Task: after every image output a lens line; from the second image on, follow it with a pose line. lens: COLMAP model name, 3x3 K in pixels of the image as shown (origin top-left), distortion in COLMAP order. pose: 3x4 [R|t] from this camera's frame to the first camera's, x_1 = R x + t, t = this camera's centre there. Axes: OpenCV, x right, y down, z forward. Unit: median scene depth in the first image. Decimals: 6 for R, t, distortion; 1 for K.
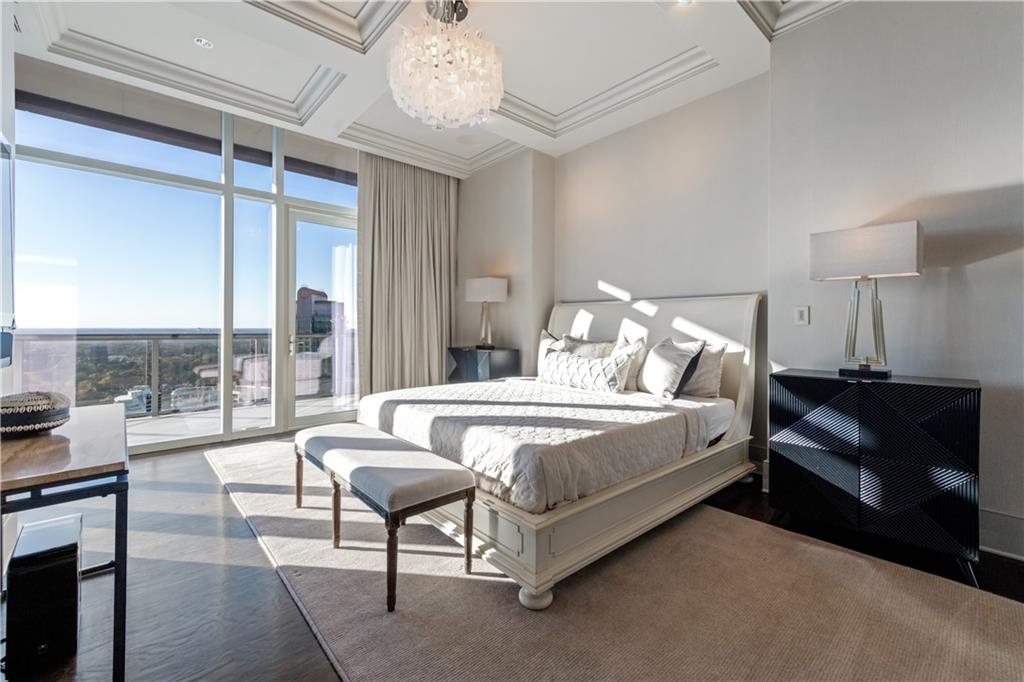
lens RADIAL K [[420.0, 0, 509.1], [0, 420.0, 335.3], [0, 0, 1]] dist [0.001124, 0.000046]
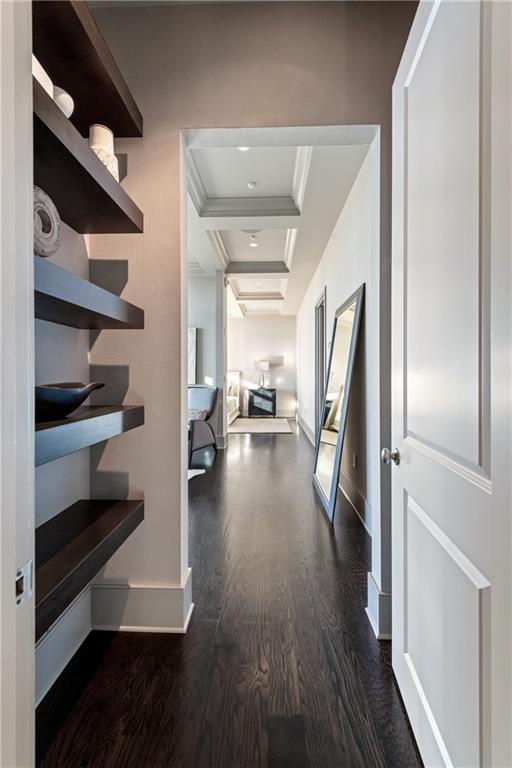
lens RADIAL K [[341.1, 0, 256.0], [0, 341.1, 384.0], [0, 0, 1]] dist [0.000601, 0.000058]
pose [[0.683614, -0.016858, 0.729649, -2.327290], [0.006184, 0.999831, 0.017305, -0.043328], [-0.729817, -0.007318, 0.683603, -1.888461]]
